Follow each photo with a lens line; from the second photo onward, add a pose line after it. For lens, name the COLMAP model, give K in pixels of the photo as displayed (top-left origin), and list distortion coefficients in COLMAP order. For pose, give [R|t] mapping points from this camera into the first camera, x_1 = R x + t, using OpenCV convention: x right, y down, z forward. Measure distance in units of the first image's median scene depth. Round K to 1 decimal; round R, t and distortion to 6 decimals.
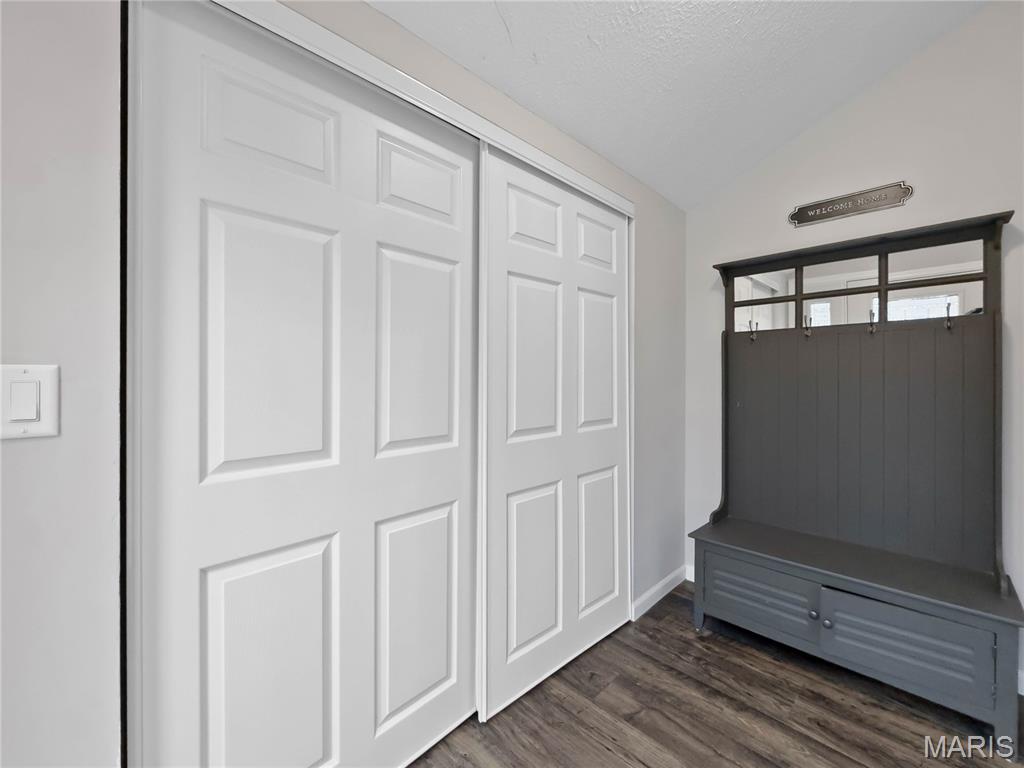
lens RADIAL K [[421.7, 0, 510.3], [0, 421.7, 378.5], [0, 0, 1]] dist [0.000496, 0.000093]
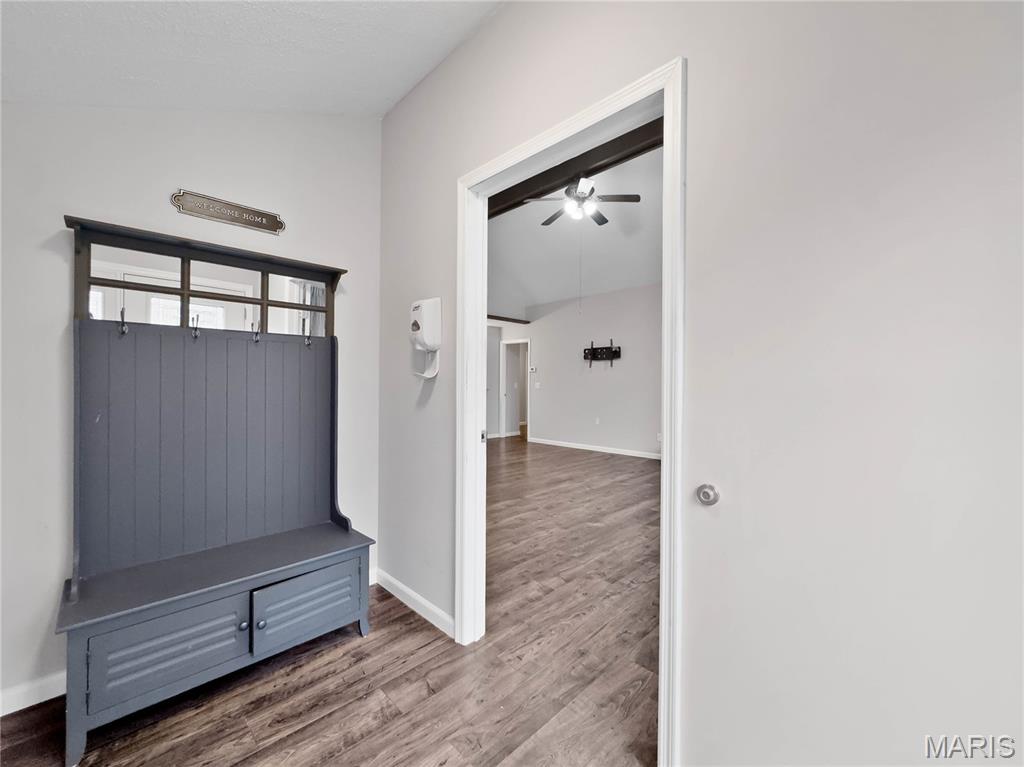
lens RADIAL K [[421.7, 0, 510.3], [0, 421.7, 378.0], [0, 0, 1]] dist [0.000496, 0.000093]
pose [[-0.008182, 0.004842, 0.999955, -0.266579], [-0.007671, 0.999959, -0.004905, -0.014738], [-0.999937, -0.007711, -0.008144, 0.393526]]
